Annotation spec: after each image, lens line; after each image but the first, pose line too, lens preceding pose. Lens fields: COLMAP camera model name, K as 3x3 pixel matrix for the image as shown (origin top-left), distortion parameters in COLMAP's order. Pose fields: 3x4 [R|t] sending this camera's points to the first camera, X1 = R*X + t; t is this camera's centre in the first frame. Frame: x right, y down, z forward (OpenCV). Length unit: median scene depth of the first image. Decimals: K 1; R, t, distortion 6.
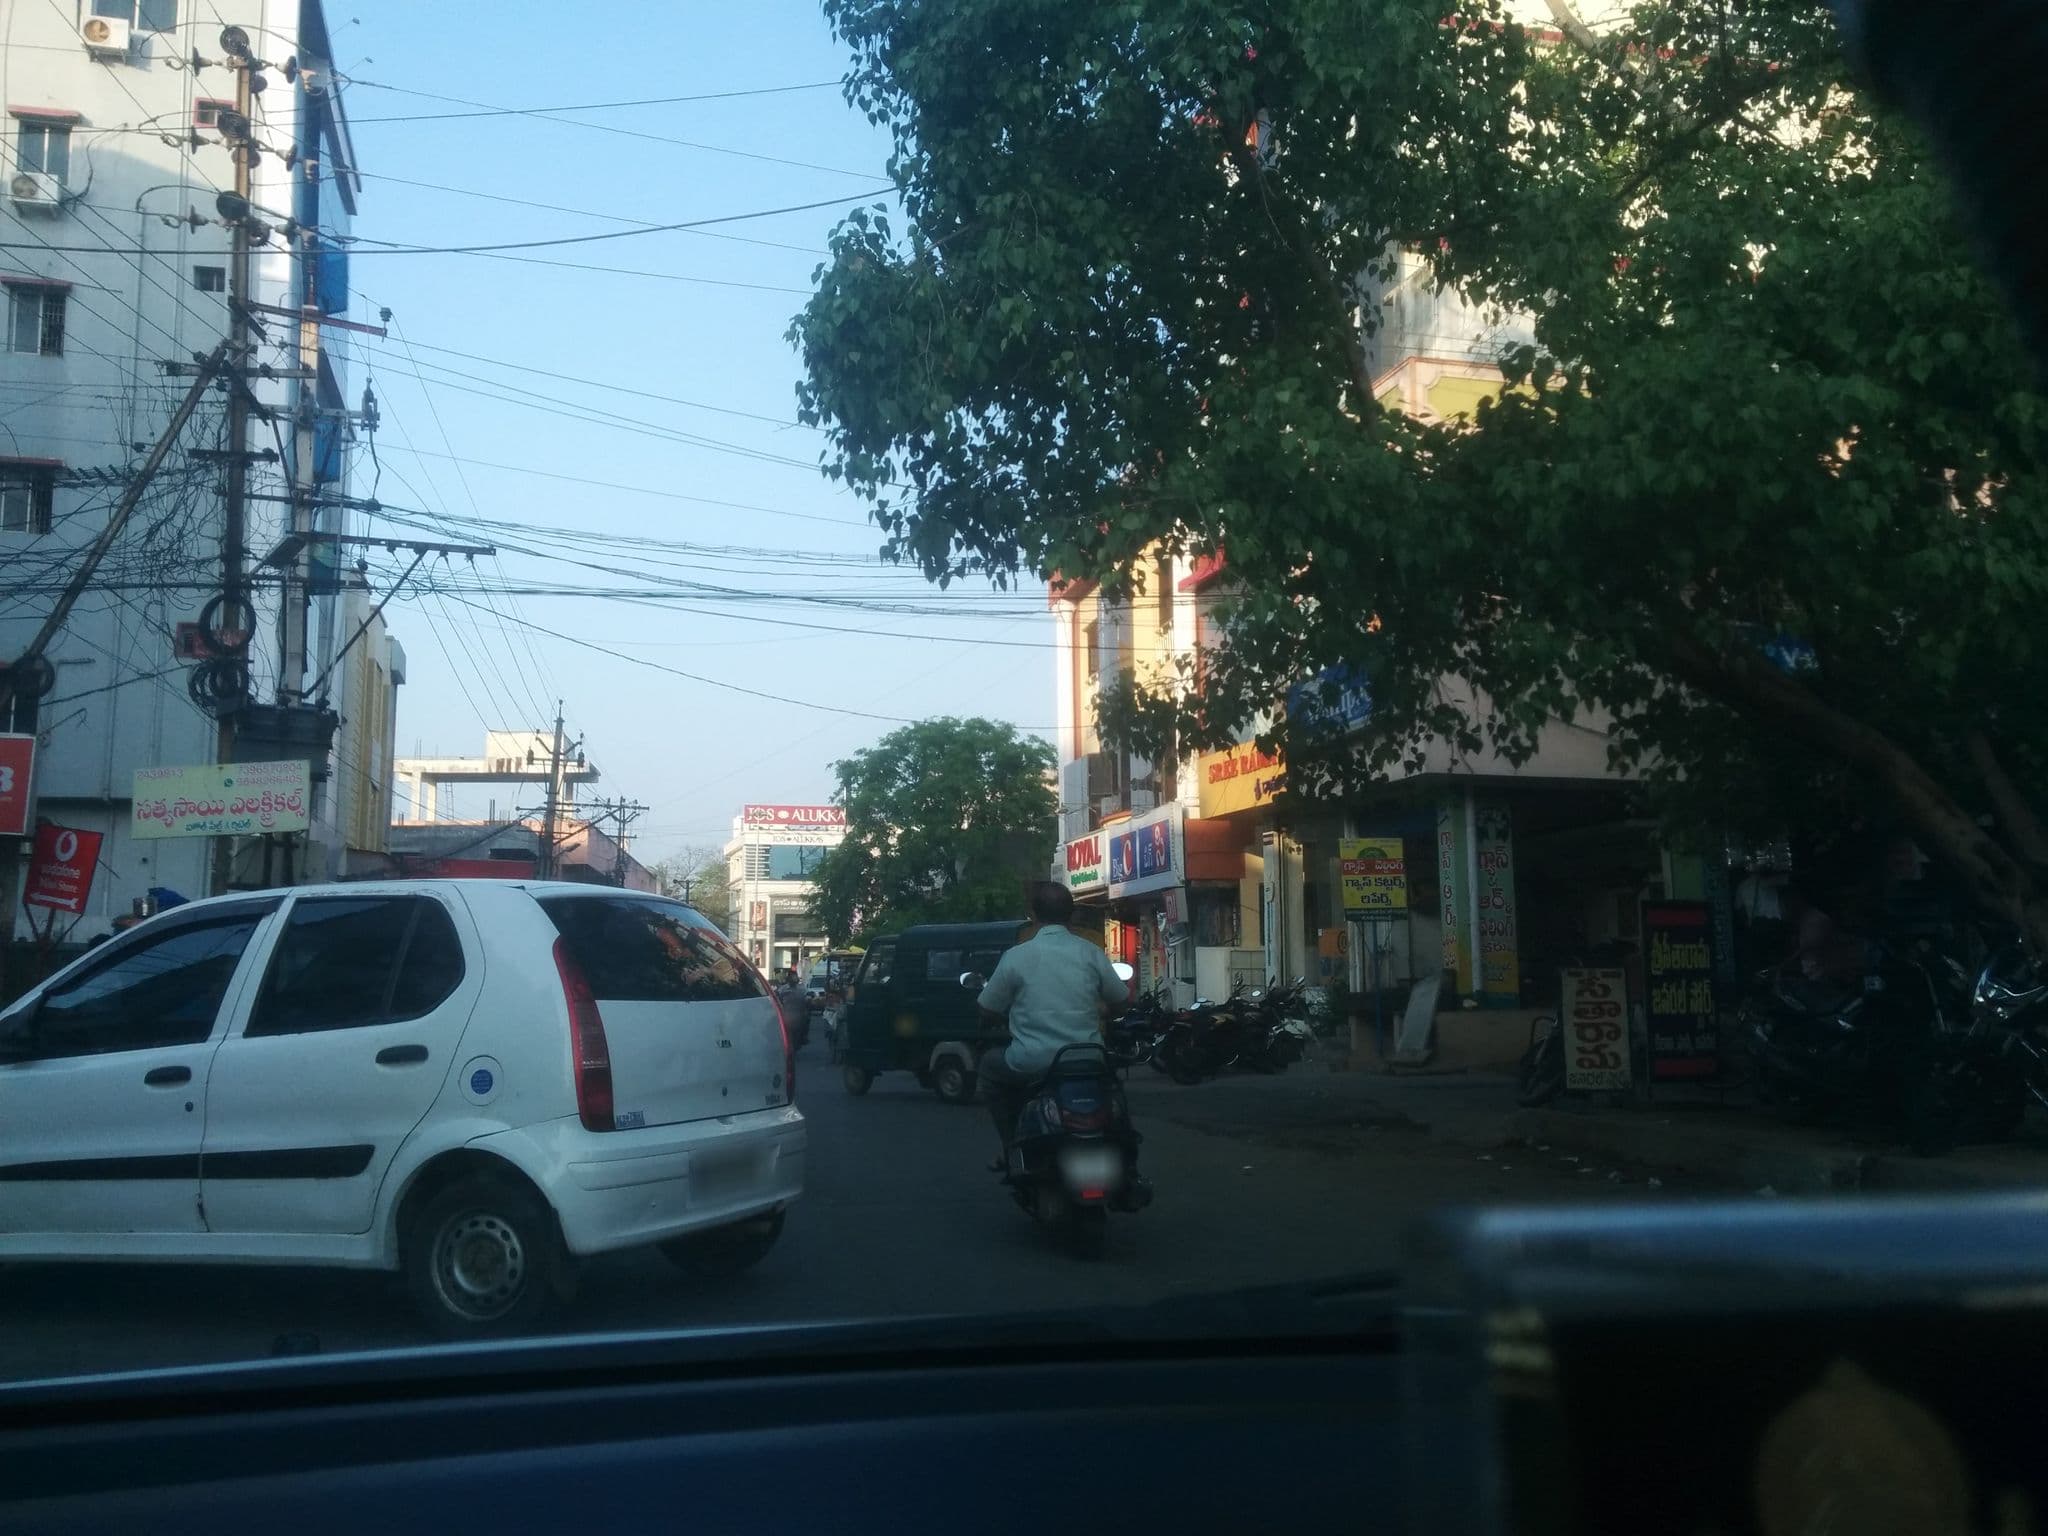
lens RADIAL K [[1465.0, 0, 1024.0], [0, 1465.0, 768.0], [0, 0, 1]] dist [0.003748, 0.000153]
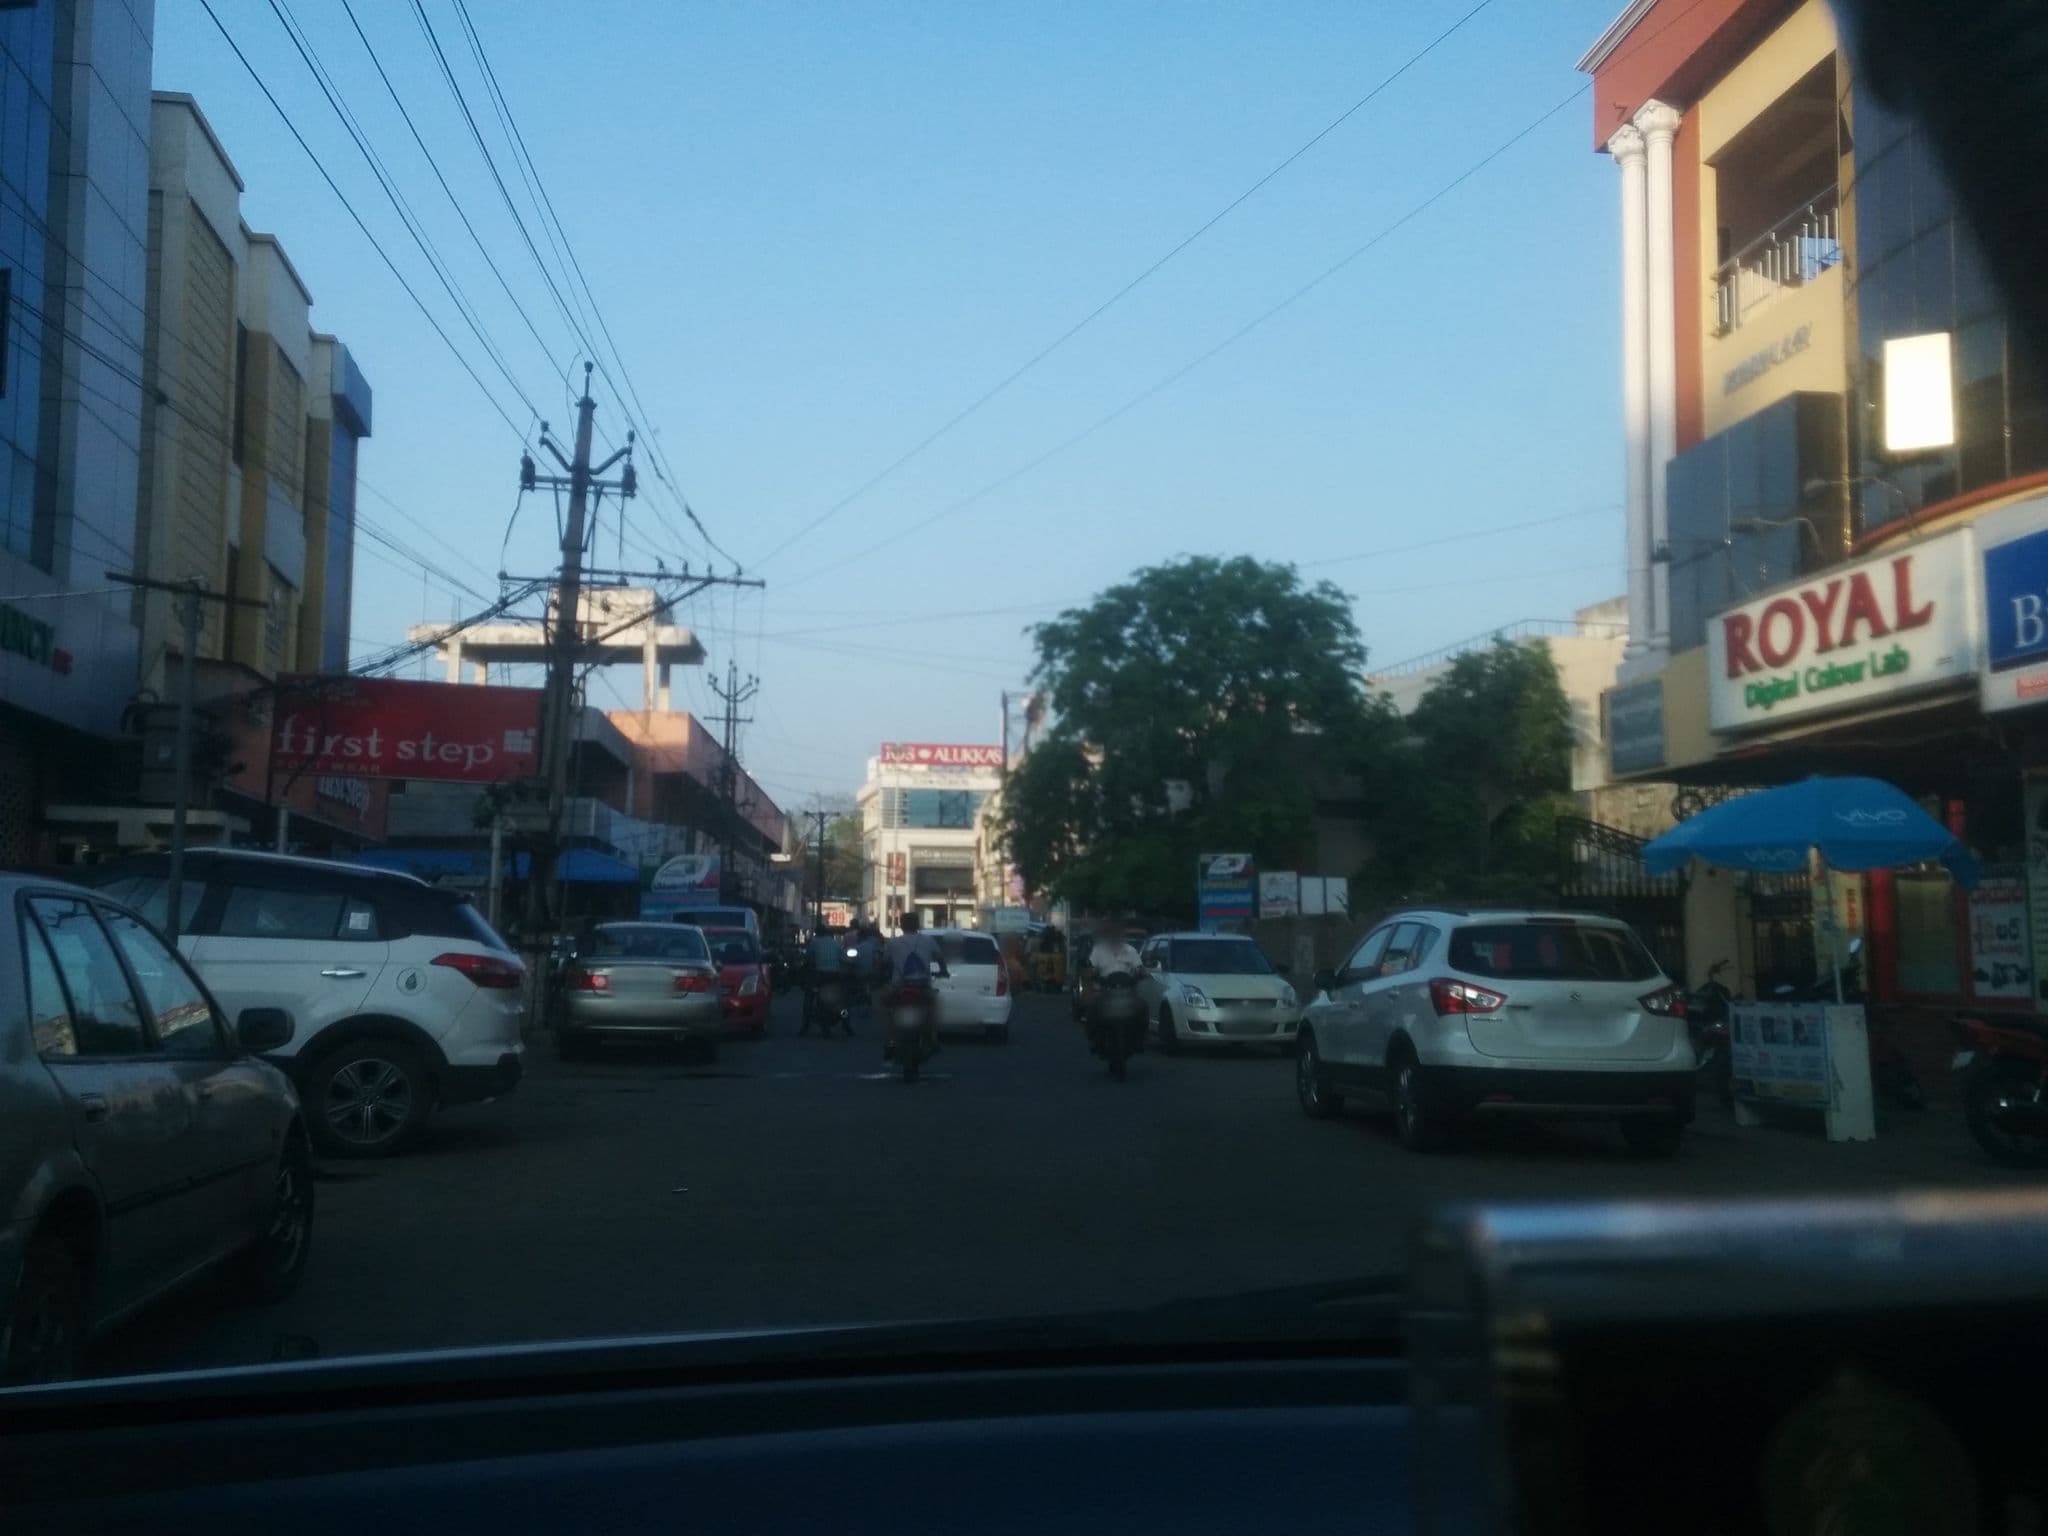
lens RADIAL K [[1422.6, 0, 1024.0], [0, 1422.6, 768.0], [0, 0, 1]] dist [0.052268, 0.000708]
pose [[0.996947, 0.000591, -0.078084, -0.075437], [0.000919, 0.999813, 0.019311, 0.047224], [0.078080, -0.019324, 0.996760, 0.302129]]
